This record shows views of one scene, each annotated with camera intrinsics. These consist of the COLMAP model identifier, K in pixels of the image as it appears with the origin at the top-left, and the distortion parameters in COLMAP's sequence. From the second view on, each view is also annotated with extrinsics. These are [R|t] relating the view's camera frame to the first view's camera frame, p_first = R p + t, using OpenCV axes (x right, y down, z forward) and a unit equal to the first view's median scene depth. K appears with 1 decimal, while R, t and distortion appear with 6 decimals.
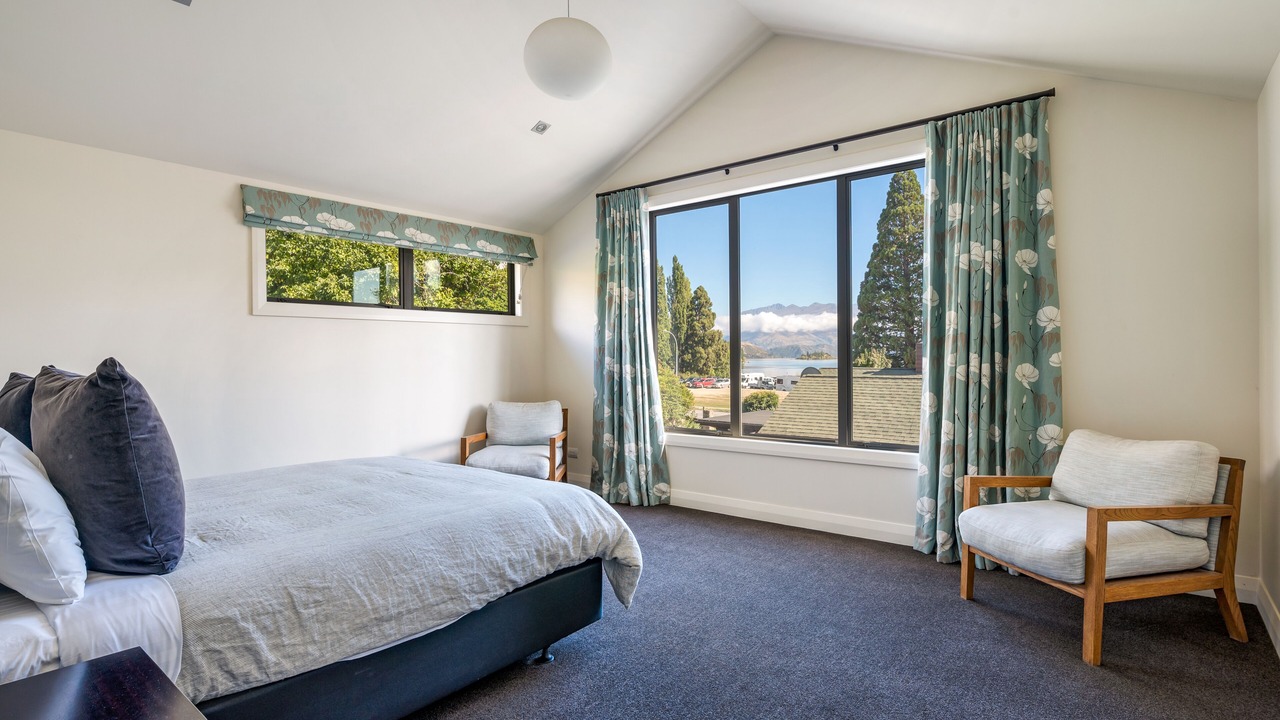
lens RADIAL K [[614.5, 0, 638.9], [0, 614.5, 374.0], [0, 0, 1]] dist [0.001376, 0.000055]
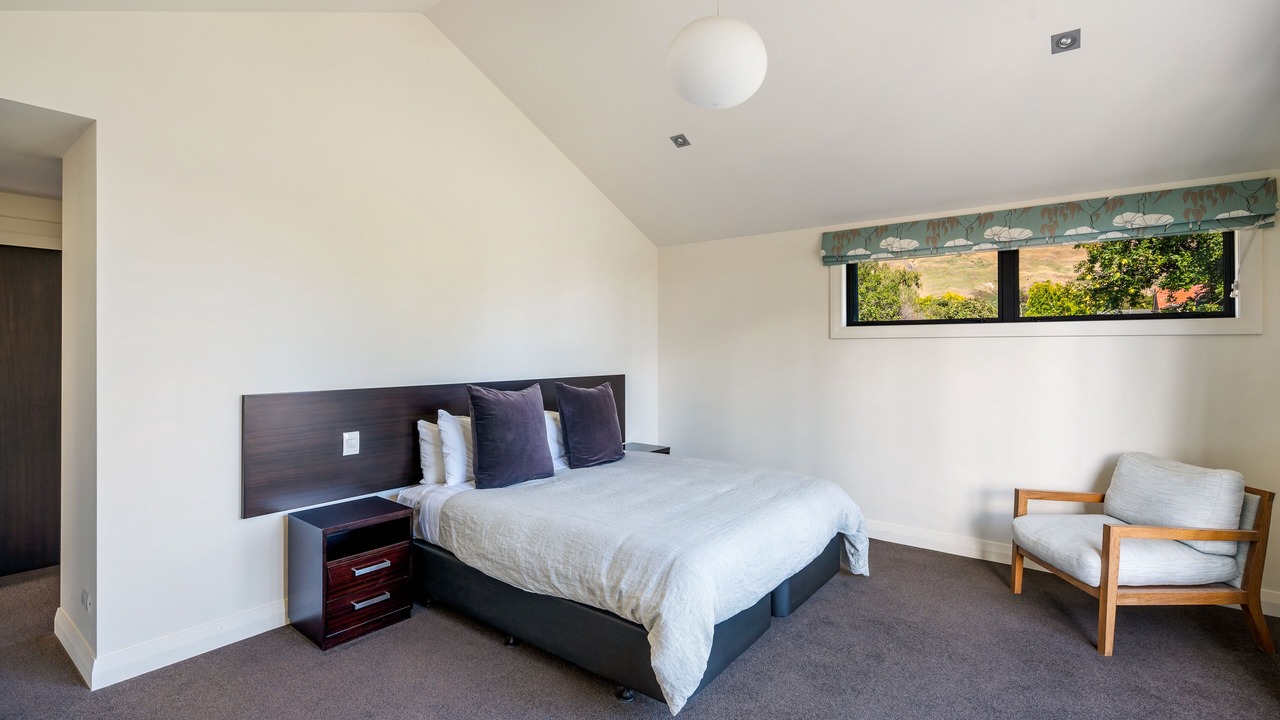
lens RADIAL K [[577.6, 0, 636.8], [0, 577.6, 353.0], [0, 0, 1]] dist [0.000428, 0.000022]
pose [[0.037293, 0.015950, -0.999177, 0.480088], [-0.031632, 0.999390, 0.014772, -0.073191], [0.998804, 0.031055, 0.037775, 0.580312]]
